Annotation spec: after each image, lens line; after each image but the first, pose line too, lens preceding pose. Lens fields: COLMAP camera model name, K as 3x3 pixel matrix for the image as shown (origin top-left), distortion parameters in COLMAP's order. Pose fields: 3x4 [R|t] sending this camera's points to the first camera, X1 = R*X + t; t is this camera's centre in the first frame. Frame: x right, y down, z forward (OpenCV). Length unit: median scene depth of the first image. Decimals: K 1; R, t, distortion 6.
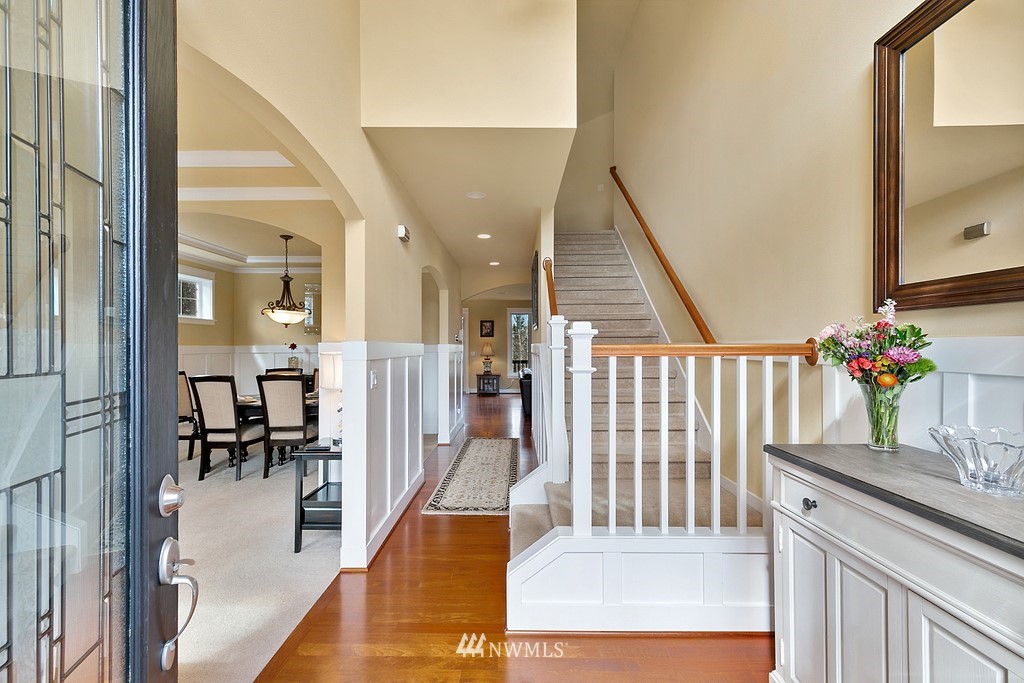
lens RADIAL K [[455.8, 0, 517.5], [0, 455.8, 343.8], [0, 0, 1]] dist [-0.000356, -0.000097]
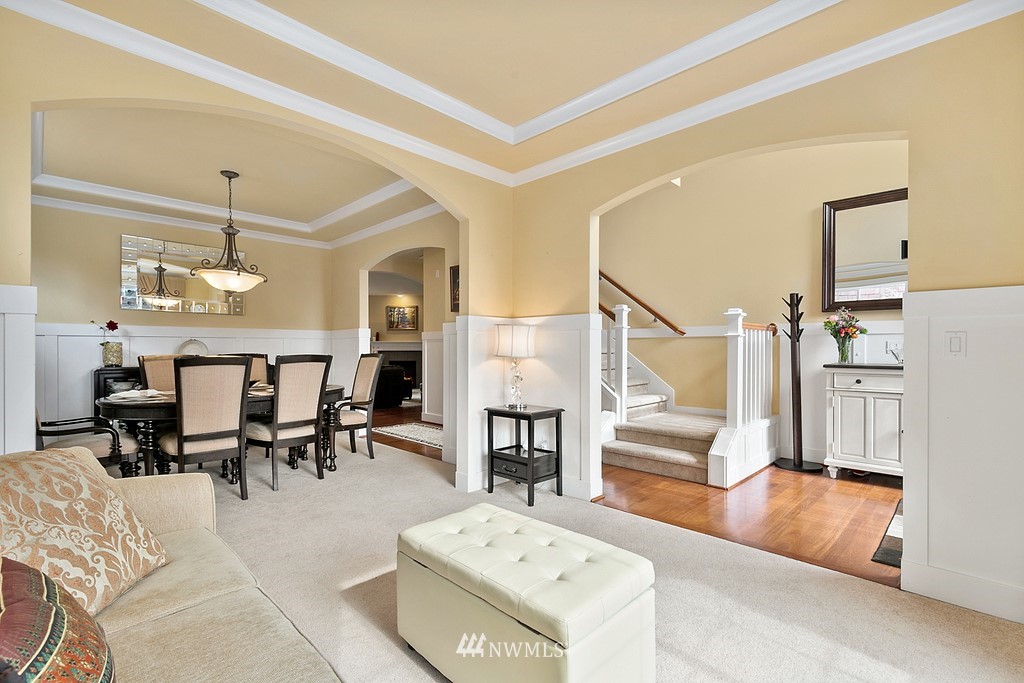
lens RADIAL K [[455.8, 0, 517.5], [0, 455.8, 343.8], [0, 0, 1]] dist [-0.000356, -0.000097]
pose [[0.701003, 0.024484, 0.712738, -0.805168], [-0.007013, 0.999599, -0.027441, 0.067078], [-0.713124, 0.014238, 0.700894, 0.172015]]
